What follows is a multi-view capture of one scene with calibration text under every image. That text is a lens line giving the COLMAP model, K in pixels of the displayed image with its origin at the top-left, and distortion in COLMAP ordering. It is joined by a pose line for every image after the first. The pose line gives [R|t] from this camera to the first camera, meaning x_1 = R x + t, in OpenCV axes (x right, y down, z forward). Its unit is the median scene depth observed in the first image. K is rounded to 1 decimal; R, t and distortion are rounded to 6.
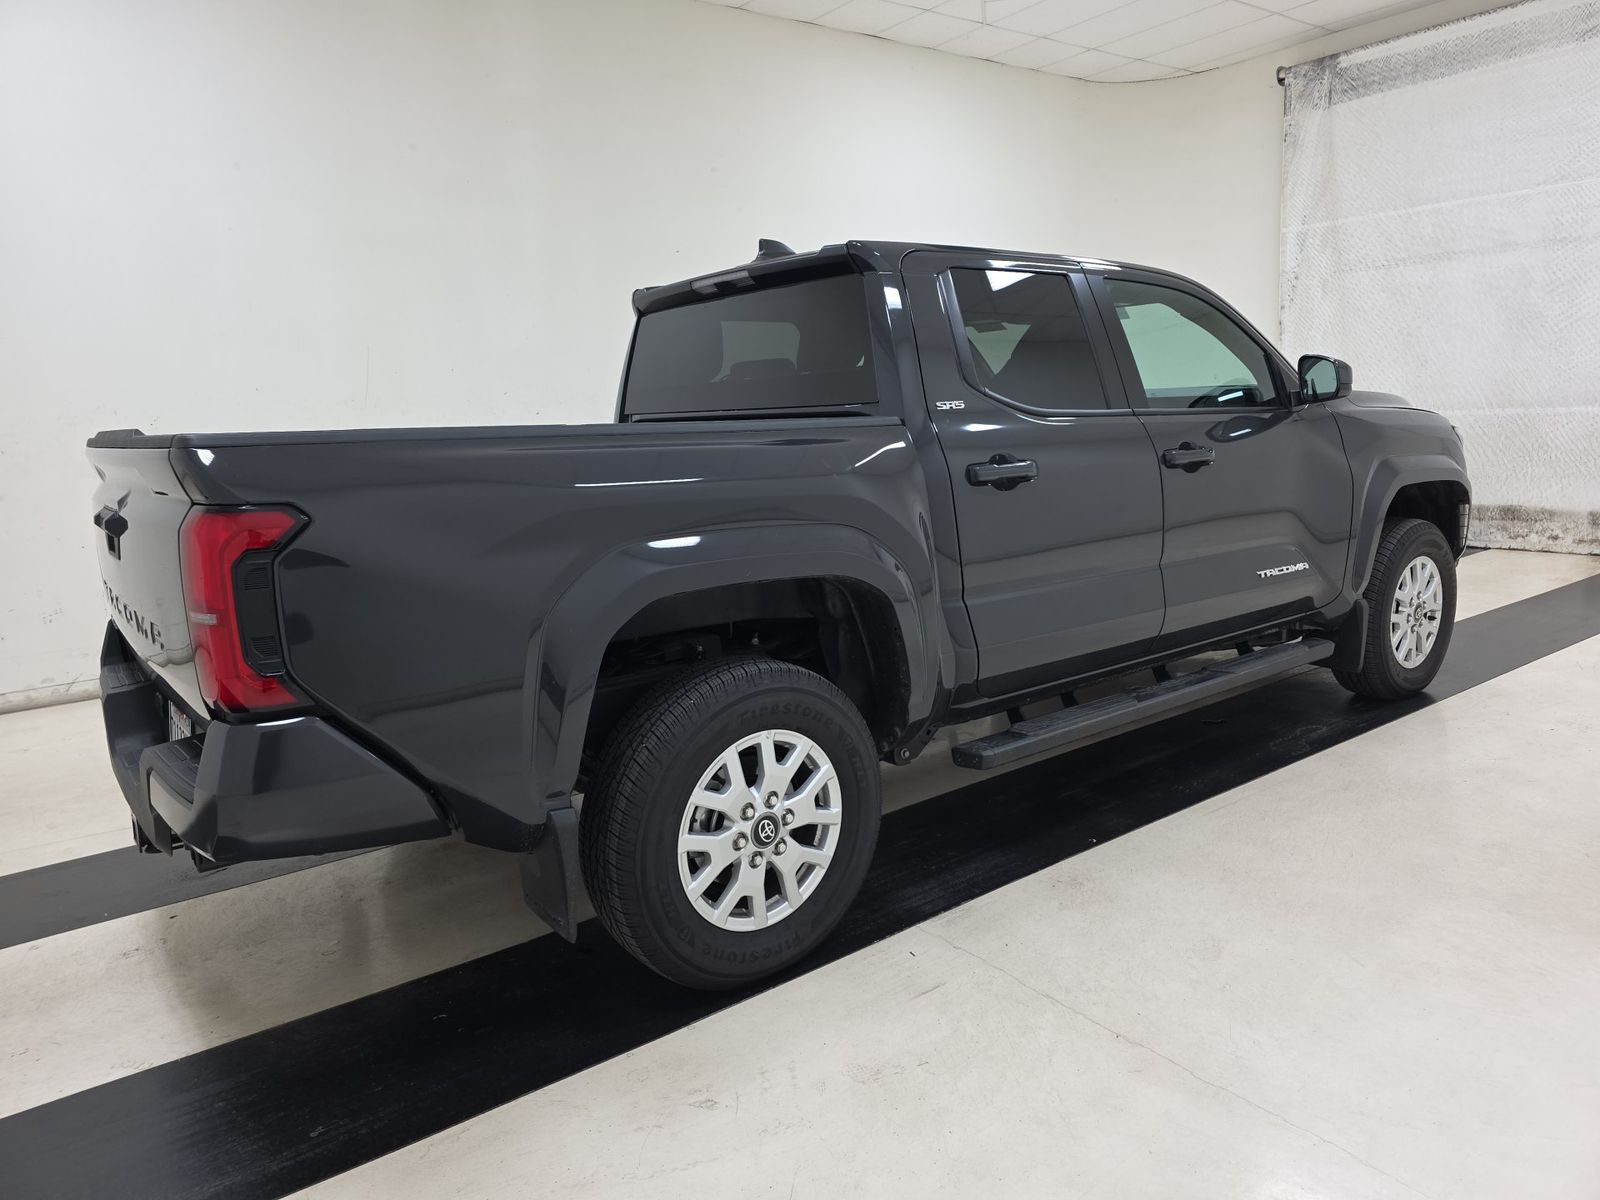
lens RADIAL K [[1075.1, 0, 797.4], [0, 1075.1, 588.0], [0, 0, 1]] dist [0.001772, -0.018709]
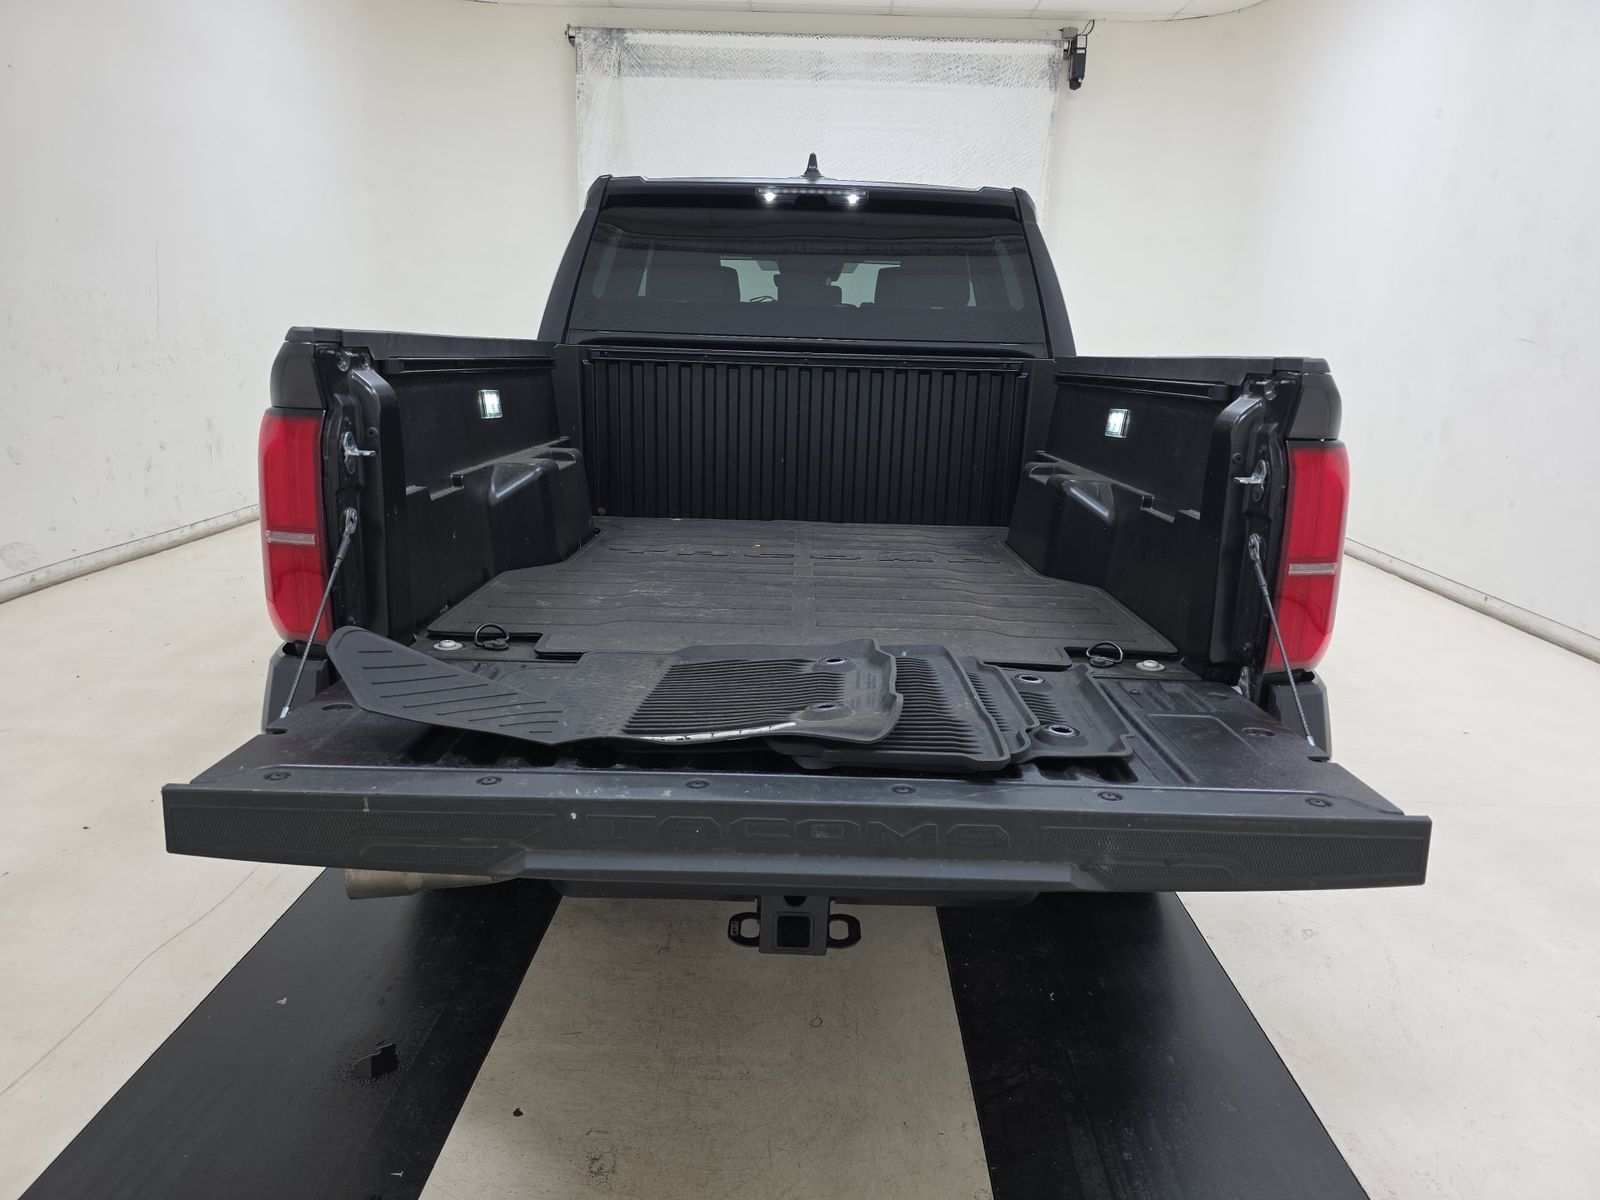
lens RADIAL K [[1081.3, 0, 821.1], [0, 1081.3, 594.1], [0, 0, 1]] dist [-0.006240, -0.006718]
pose [[0.609496, -0.117428, 0.784044, -0.311761], [0.064705, 0.993038, 0.098430, -0.017281], [-0.790144, -0.009261, 0.612851, 0.153575]]
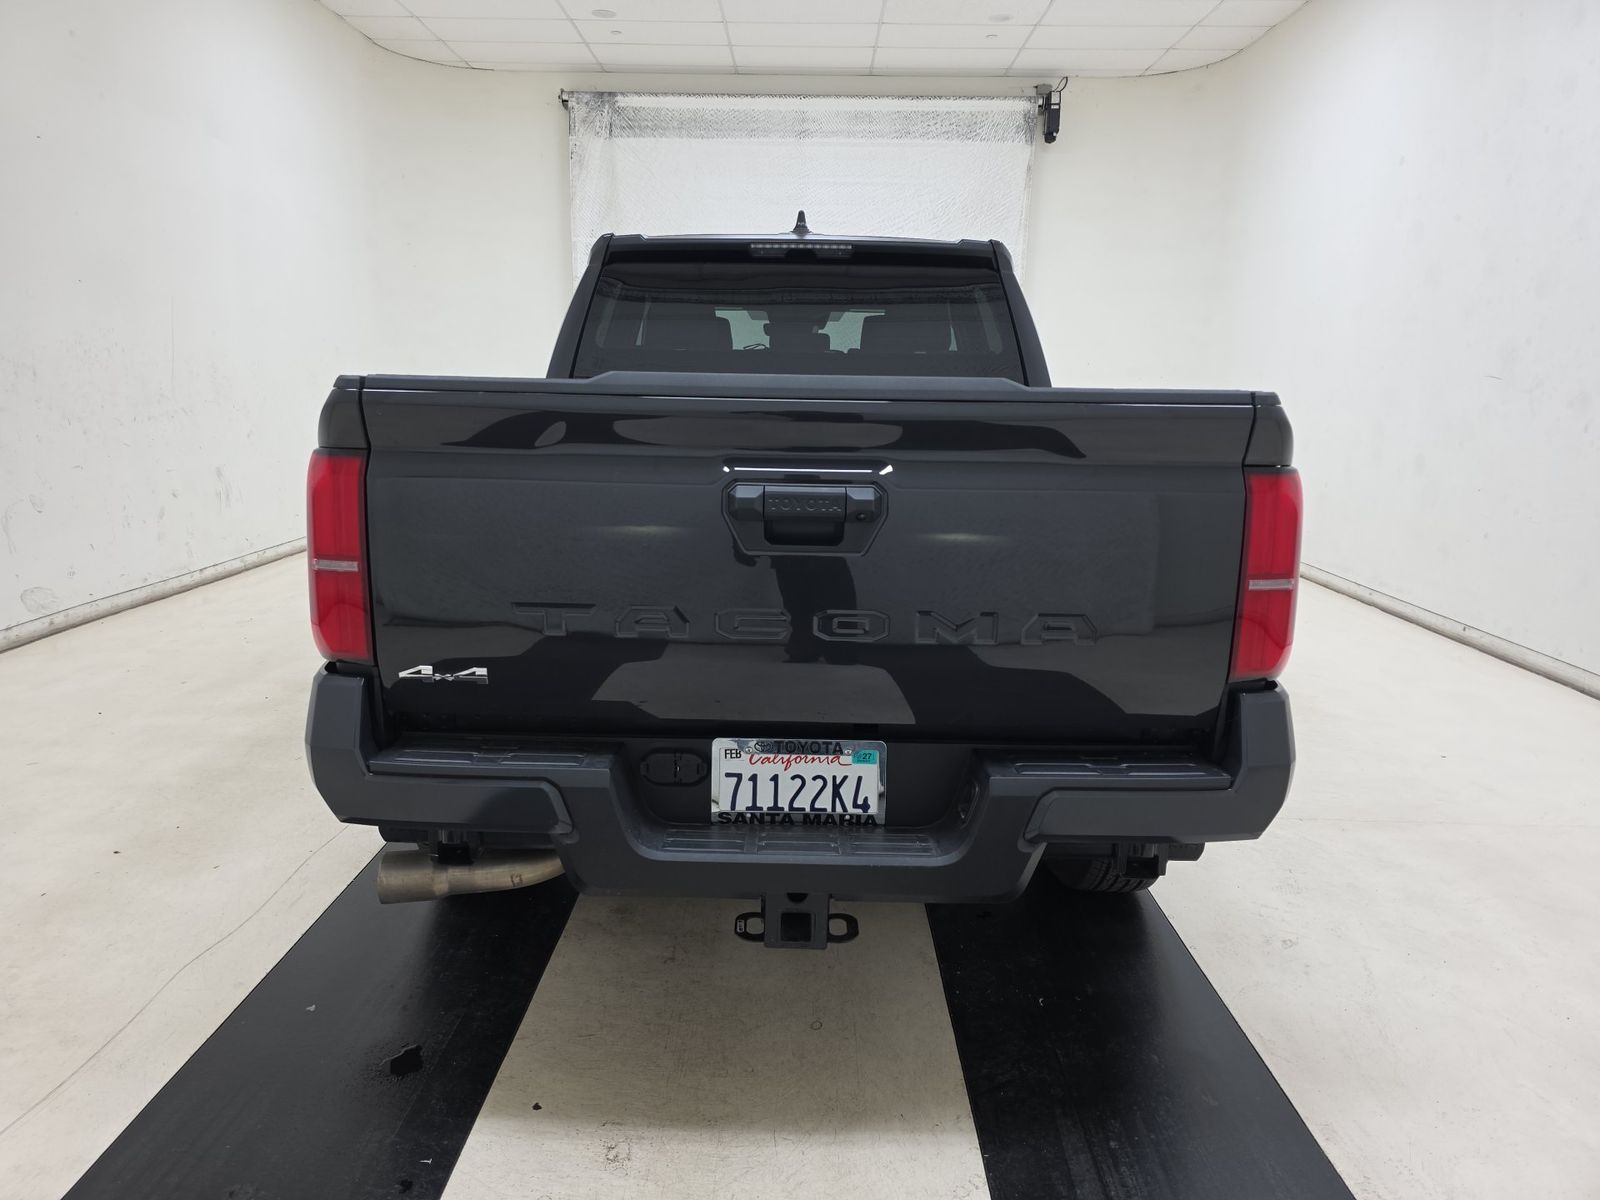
lens RADIAL K [[1075.1, 0, 797.4], [0, 1075.1, 588.0], [0, 0, 1]] dist [0.001772, -0.018709]
pose [[0.616224, -0.087733, 0.782669, -0.325126], [0.075906, 0.995766, 0.051856, -0.014397], [-0.783904, 0.027454, 0.620275, 0.145818]]
